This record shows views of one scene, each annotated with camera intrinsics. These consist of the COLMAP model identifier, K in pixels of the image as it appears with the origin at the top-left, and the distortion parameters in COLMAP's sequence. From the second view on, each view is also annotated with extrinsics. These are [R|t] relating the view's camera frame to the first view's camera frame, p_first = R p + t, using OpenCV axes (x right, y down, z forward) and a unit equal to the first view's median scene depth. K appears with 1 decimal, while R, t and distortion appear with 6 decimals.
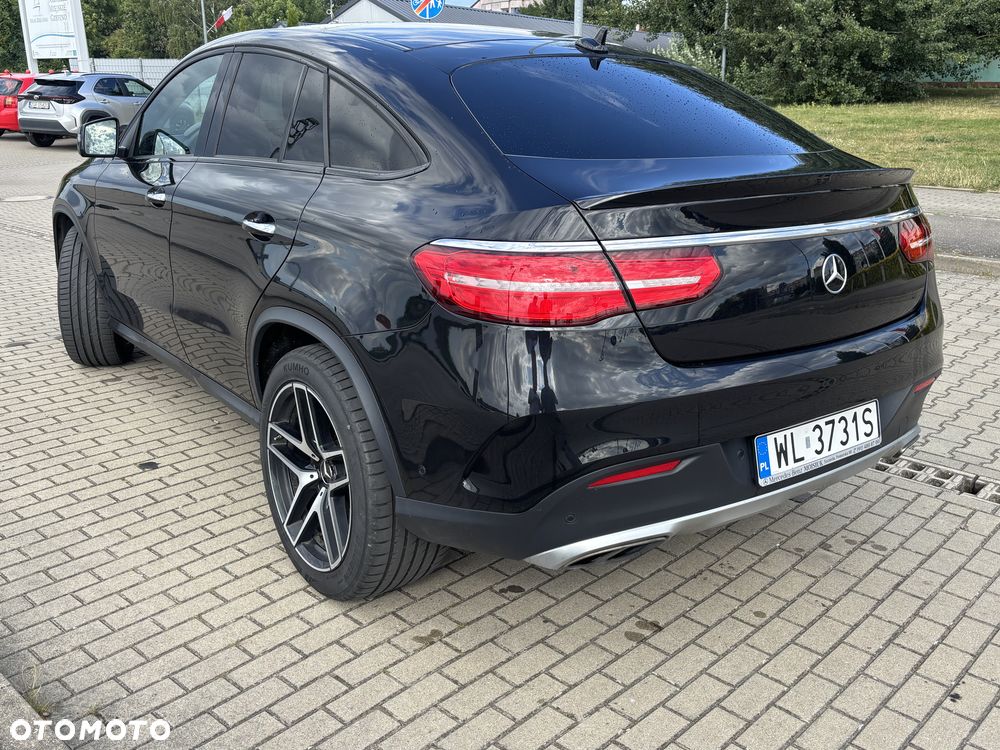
lens RADIAL K [[924.1, 0, 498.8], [0, 924.1, 372.9], [0, 0, 1]] dist [0.028393, 0.000000]
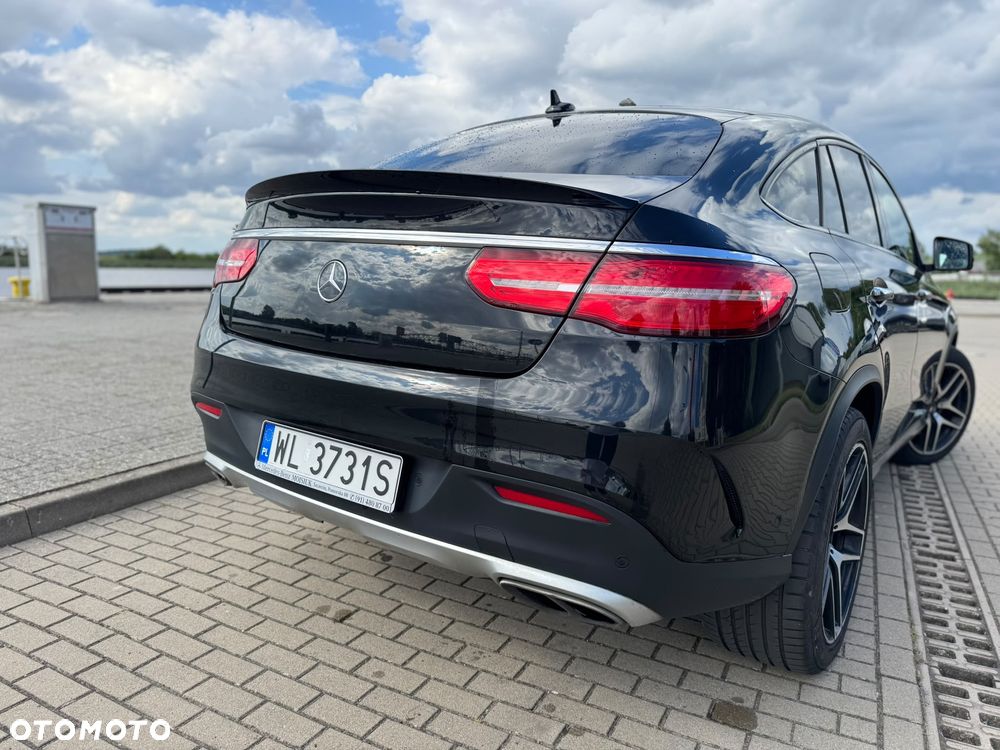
lens RADIAL K [[707.6, 0, 498.0], [0, 707.6, 380.7], [0, 0, 1]] dist [0.049740, -0.062347]
pose [[0.277185, 0.156356, -0.948009, 0.942636], [-0.318527, 0.945827, 0.062864, -0.093460], [0.906482, 0.284542, 0.311973, 0.818173]]
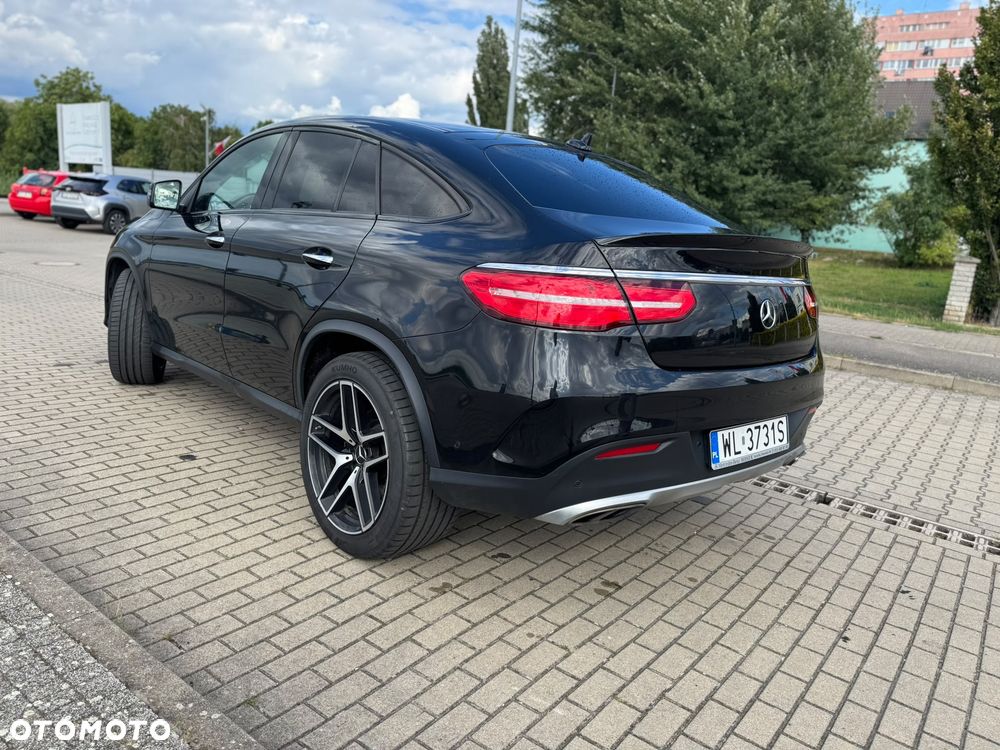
lens RADIAL K [[707.6, 0, 501.3], [0, 707.6, 376.5], [0, 0, 1]] dist [0.049740, -0.062347]
pose [[0.991503, 0.058136, 0.116371, -0.117797], [-0.047831, 0.994840, -0.089468, 0.080618], [-0.120972, 0.083142, 0.989168, 0.025133]]
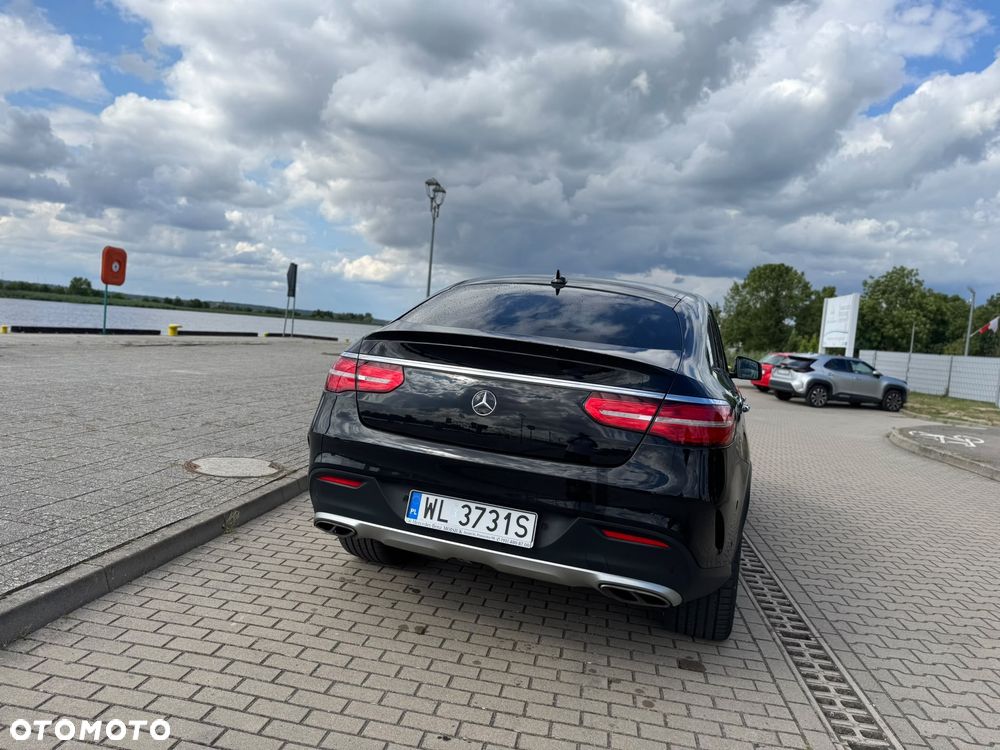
lens RADIAL K [[707.6, 0, 498.9], [0, 707.6, 367.2], [0, 0, 1]] dist [0.049740, -0.062347]
pose [[0.566637, 0.089765, -0.819063, 1.121638], [-0.334756, 0.933393, -0.129293, -0.016574], [0.752902, 0.347448, 0.558944, 0.303194]]
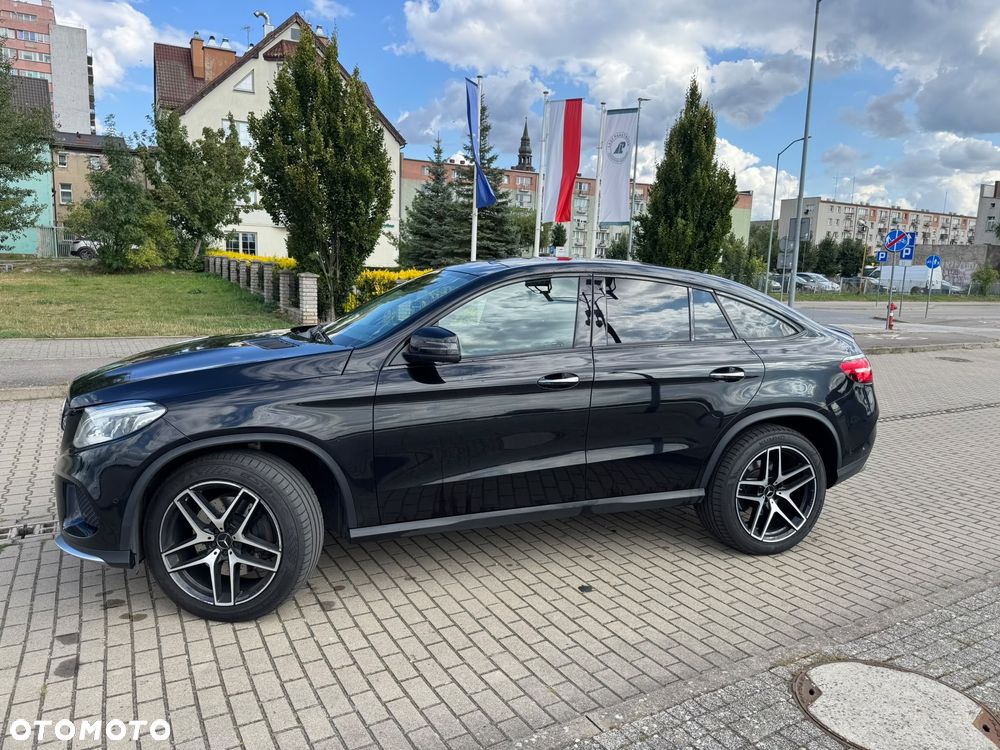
lens RADIAL K [[707.6, 0, 491.5], [0, 707.6, 375.6], [0, 0, 1]] dist [0.049740, -0.062347]
pose [[0.303912, -0.142060, 0.942049, -1.779440], [0.260762, 0.963464, 0.061165, -0.378736], [-0.916319, 0.227061, 0.329852, 1.006421]]
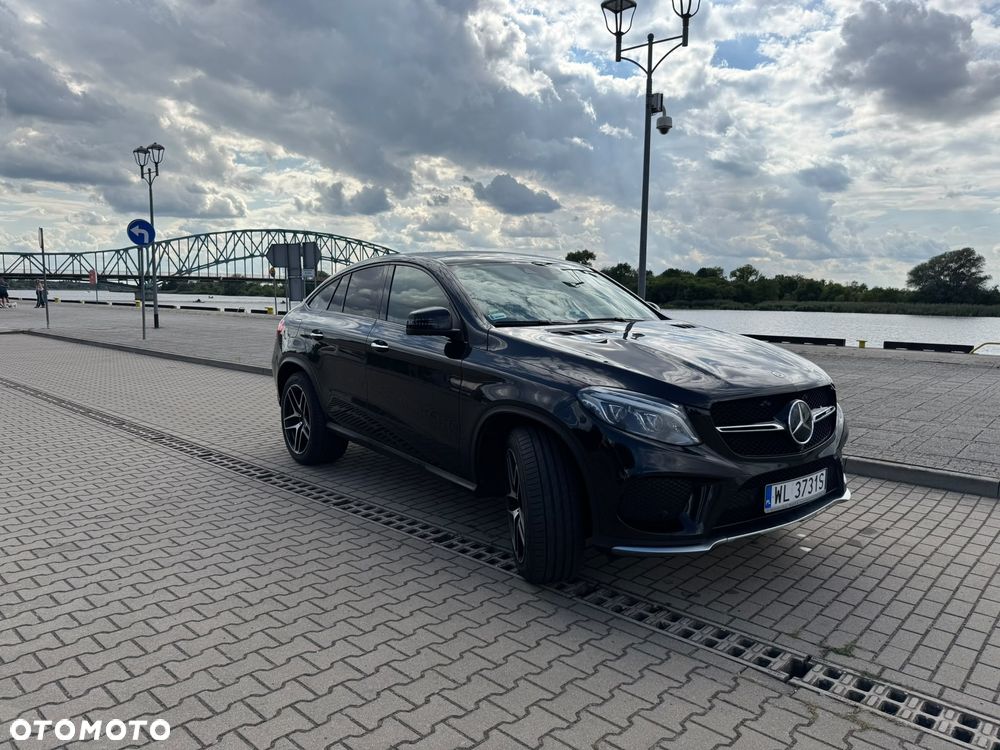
lens RADIAL K [[699.2, 0, 506.1], [0, 699.2, 372.6], [0, 0, 1]] dist [0.016094, -0.015697]
pose [[-0.999458, -0.029413, -0.014814, -0.222746], [-0.032890, 0.914209, 0.403905, -0.986957], [0.001663, 0.404173, -0.914681, 3.275833]]
